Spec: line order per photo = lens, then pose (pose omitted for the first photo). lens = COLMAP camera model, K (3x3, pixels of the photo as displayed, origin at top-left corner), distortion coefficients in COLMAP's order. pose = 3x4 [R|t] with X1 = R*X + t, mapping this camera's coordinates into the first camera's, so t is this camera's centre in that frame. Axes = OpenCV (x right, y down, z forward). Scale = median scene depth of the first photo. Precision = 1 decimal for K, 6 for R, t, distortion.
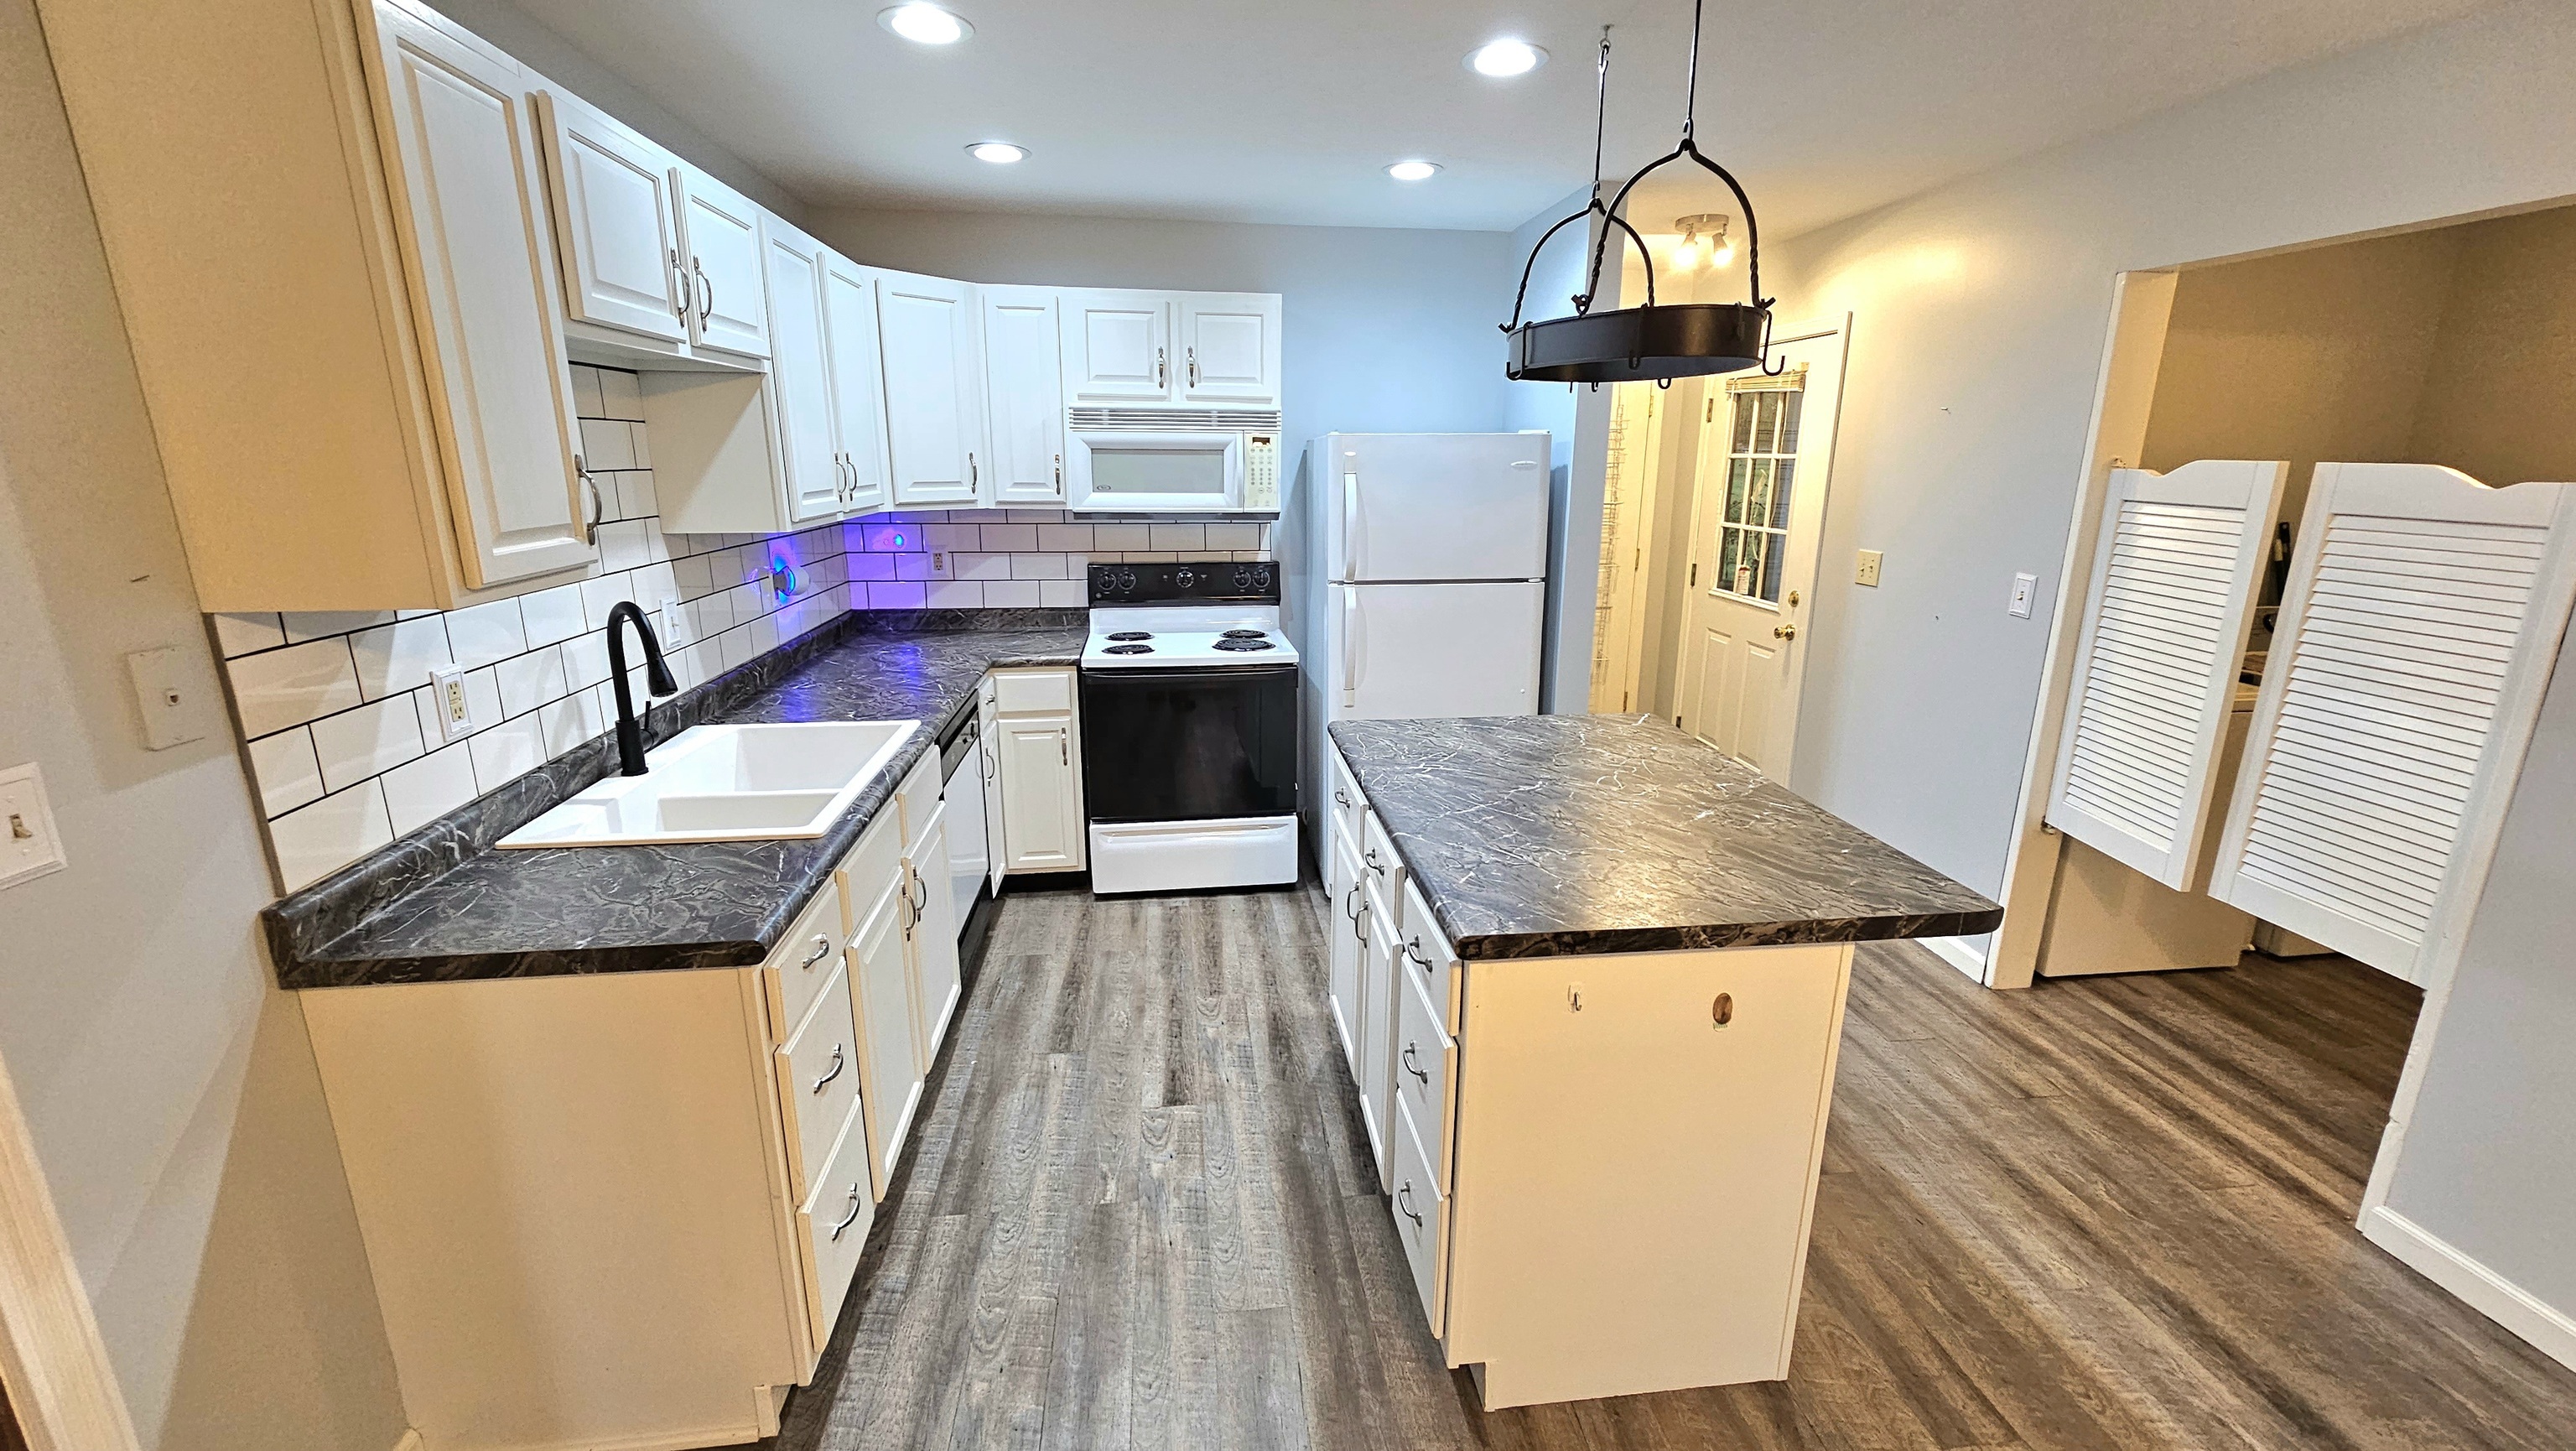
lens RADIAL K [[1057.1, 0, 1304.3], [0, 1057.1, 724.2], [0, 0, 1]] dist [0.000368, 0.000322]
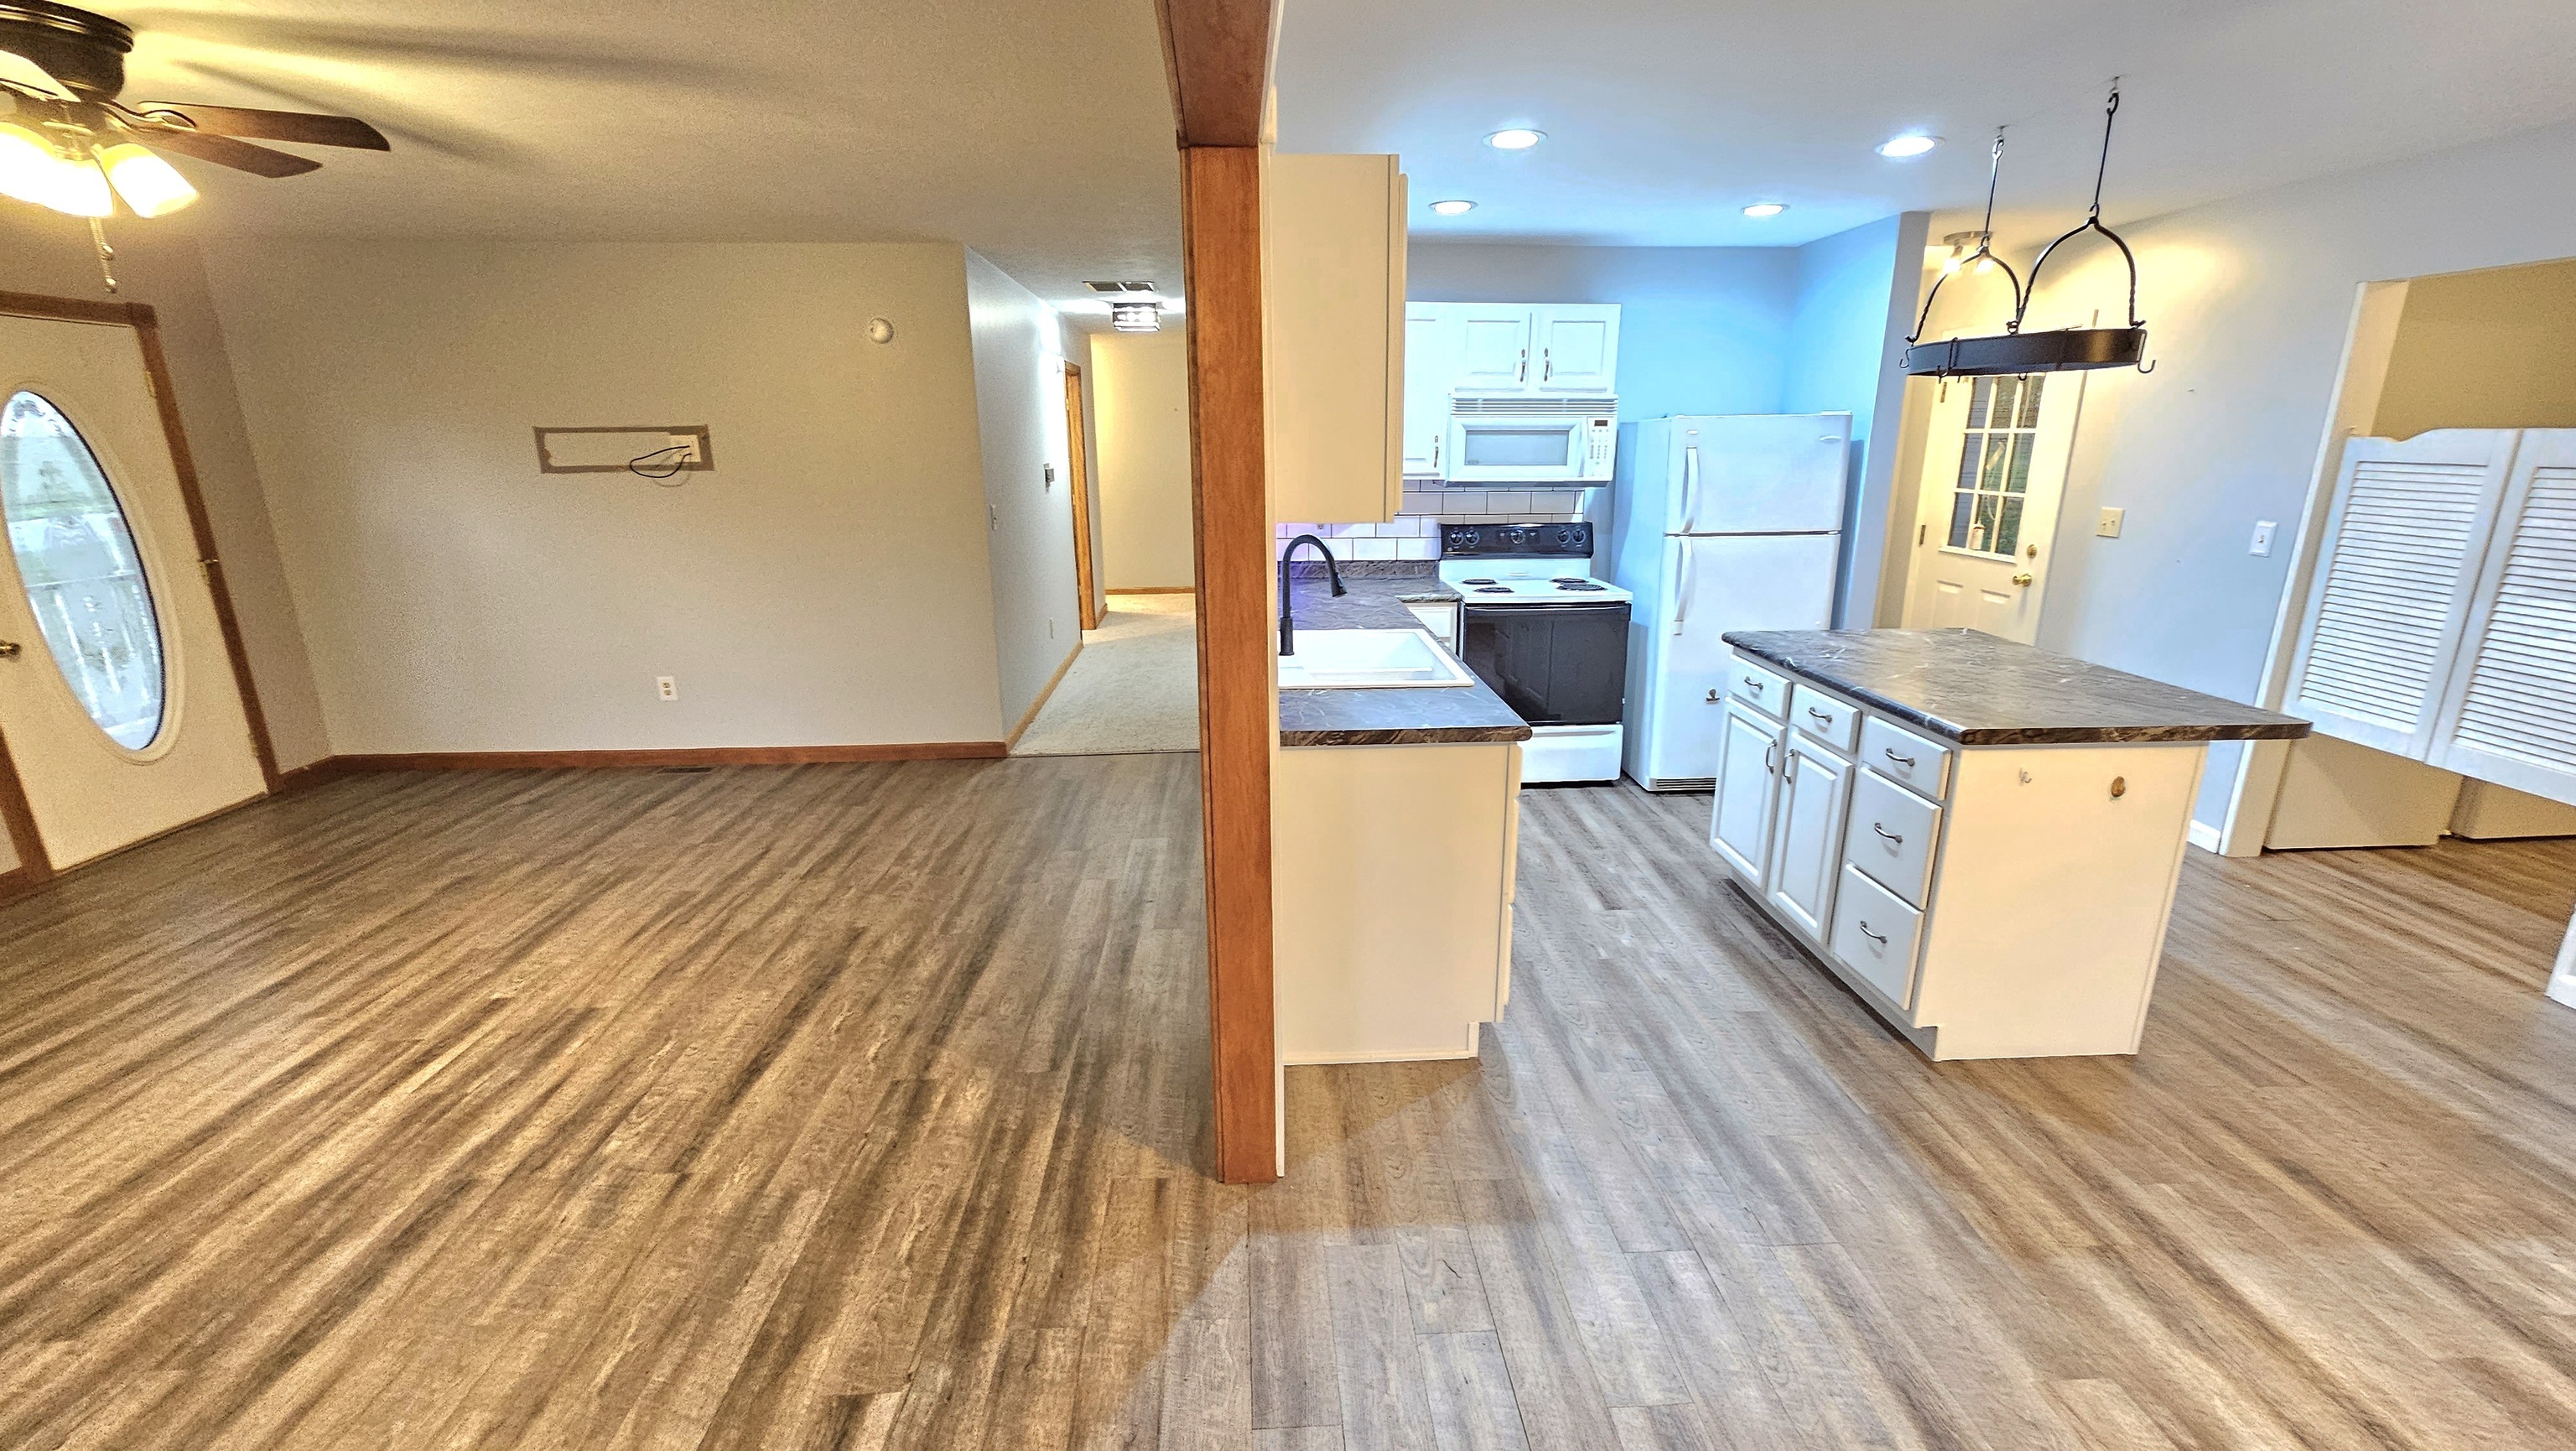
lens RADIAL K [[1057.1, 0, 1304.3], [0, 1057.1, 724.2], [0, 0, 1]] dist [0.000368, 0.000322]
pose [[0.997614, 0.007674, -0.068617, -0.379885], [-0.006711, 0.999876, 0.014262, 0.090693], [0.068718, -0.013768, 0.997541, -0.343849]]
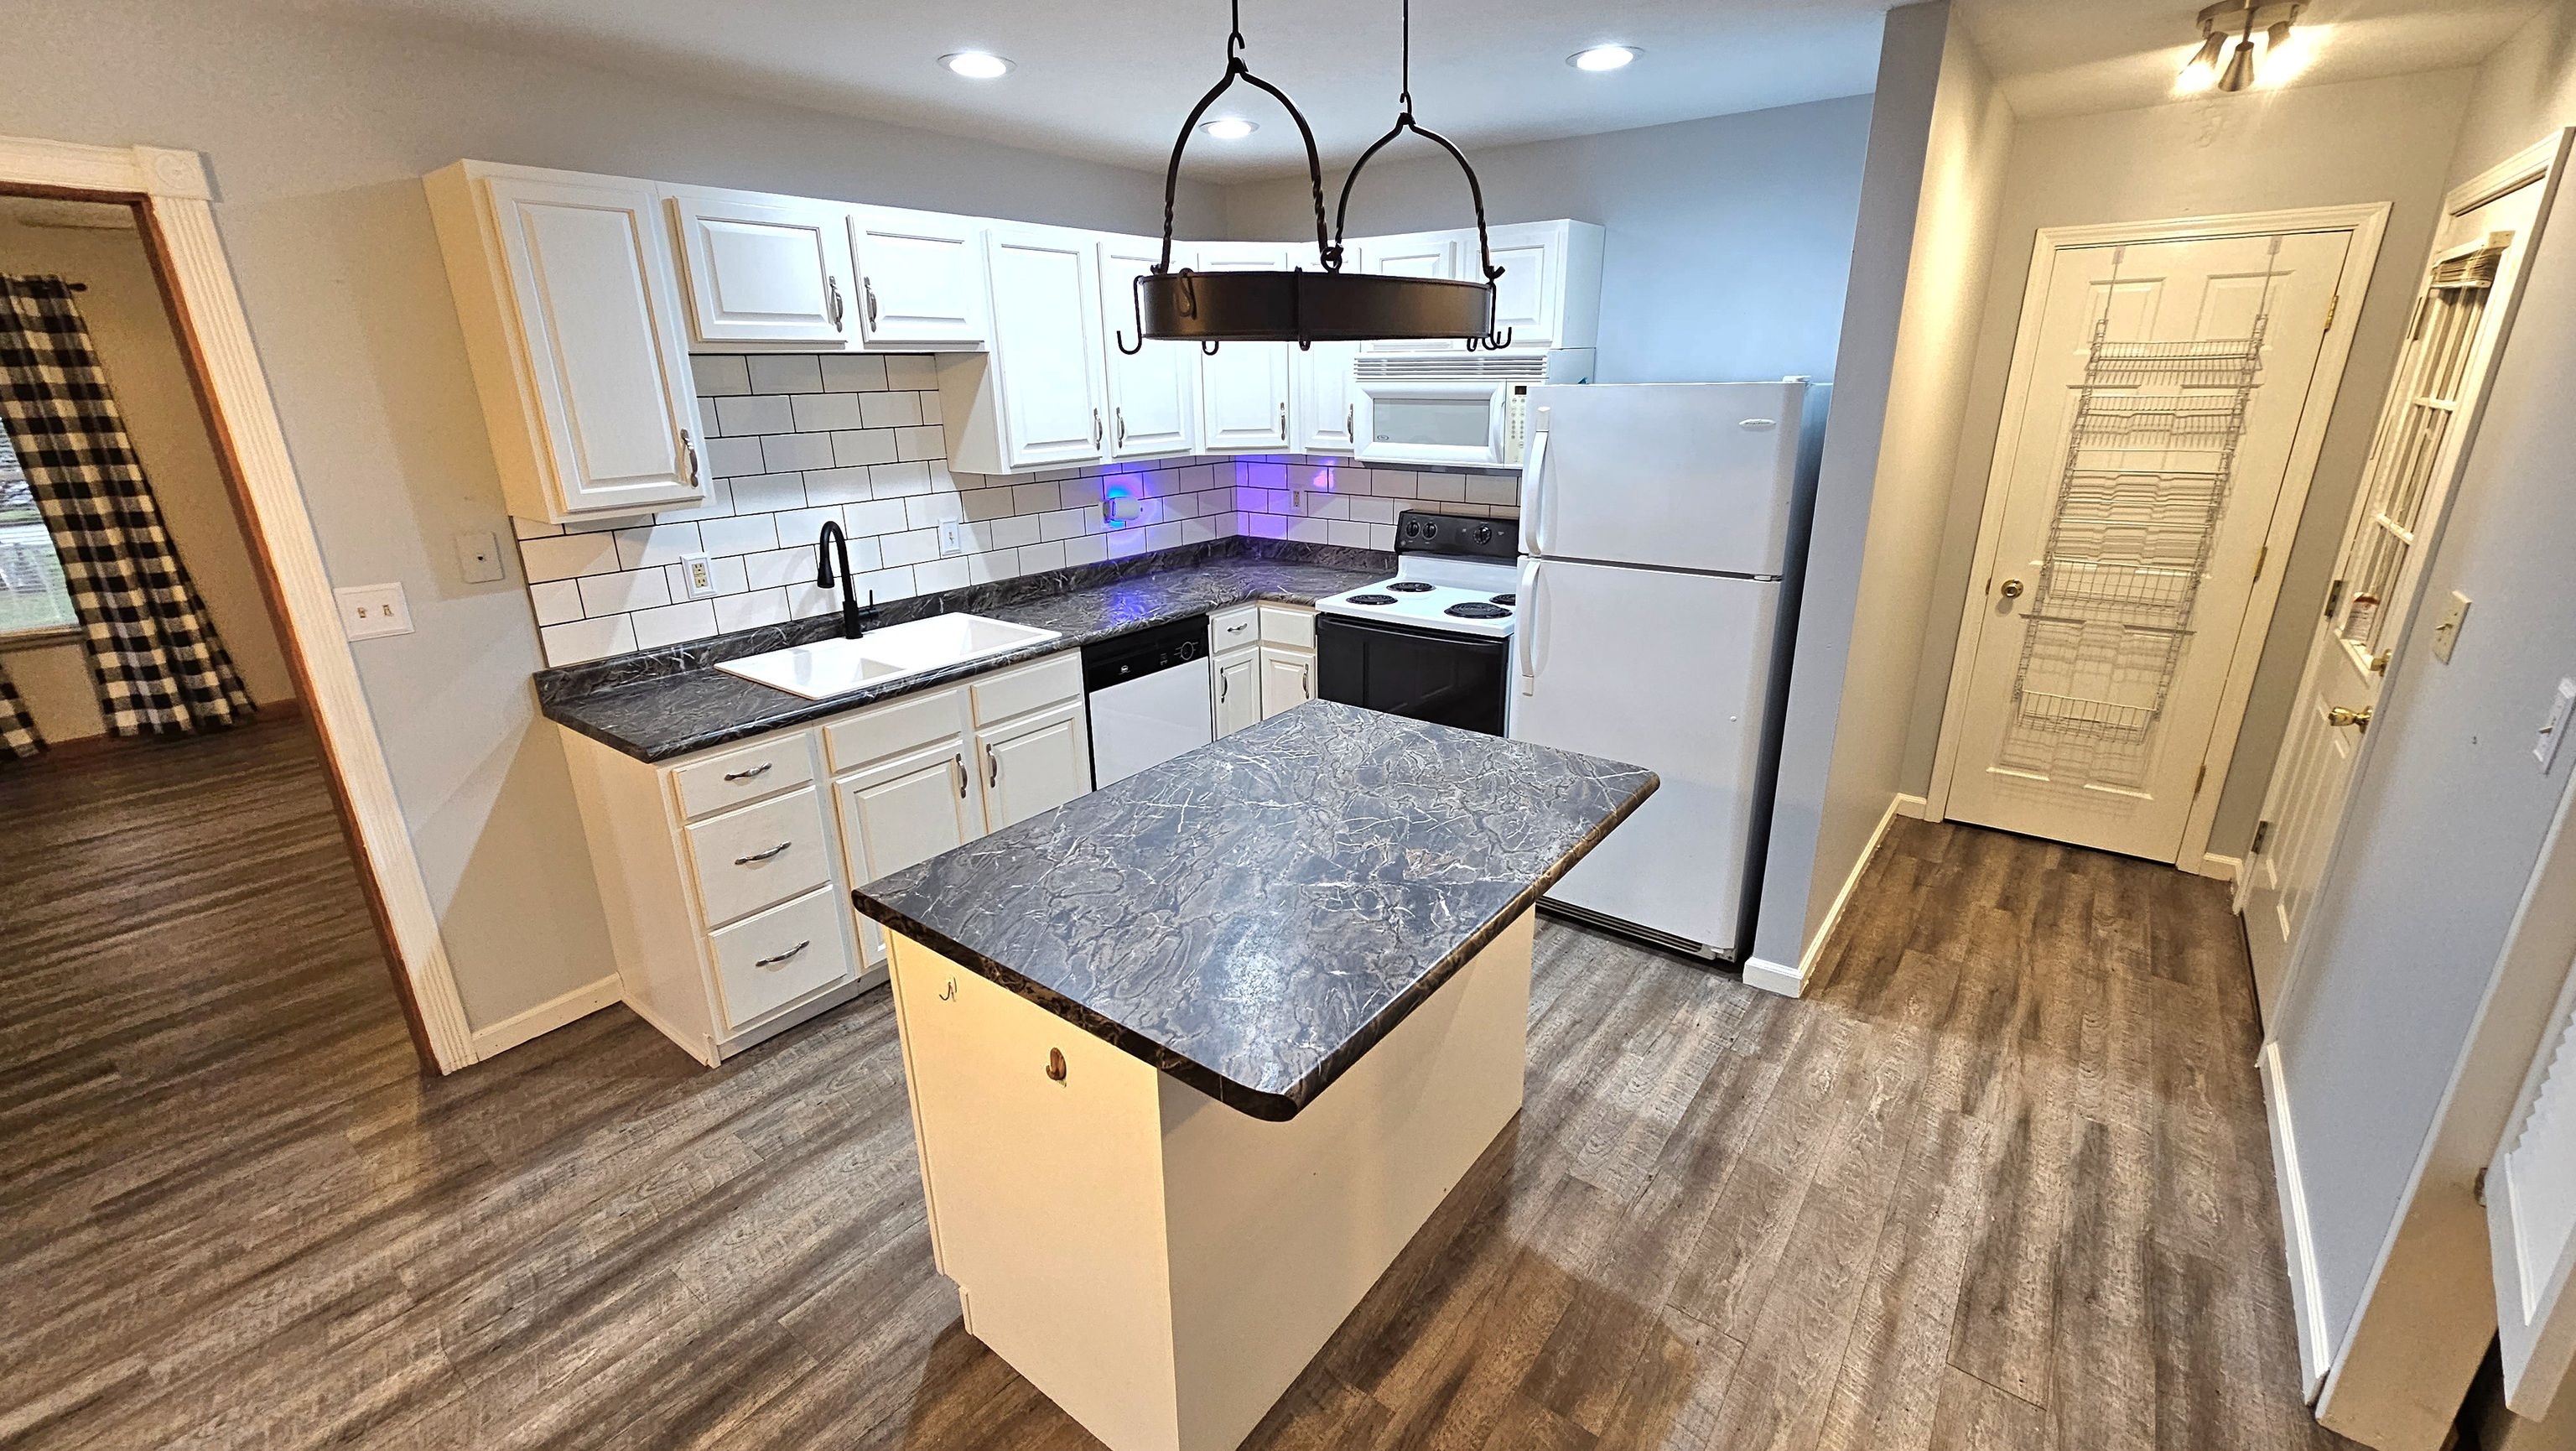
lens RADIAL K [[1051.5, 0, 1294.3], [0, 1051.5, 723.0], [0, 0, 1]] dist [-0.000960, 0.000125]
pose [[0.710381, 0.208500, -0.672225, 0.609959], [-0.157928, 0.977979, 0.136443, -0.100304], [0.685870, 0.009236, 0.727666, 0.262685]]
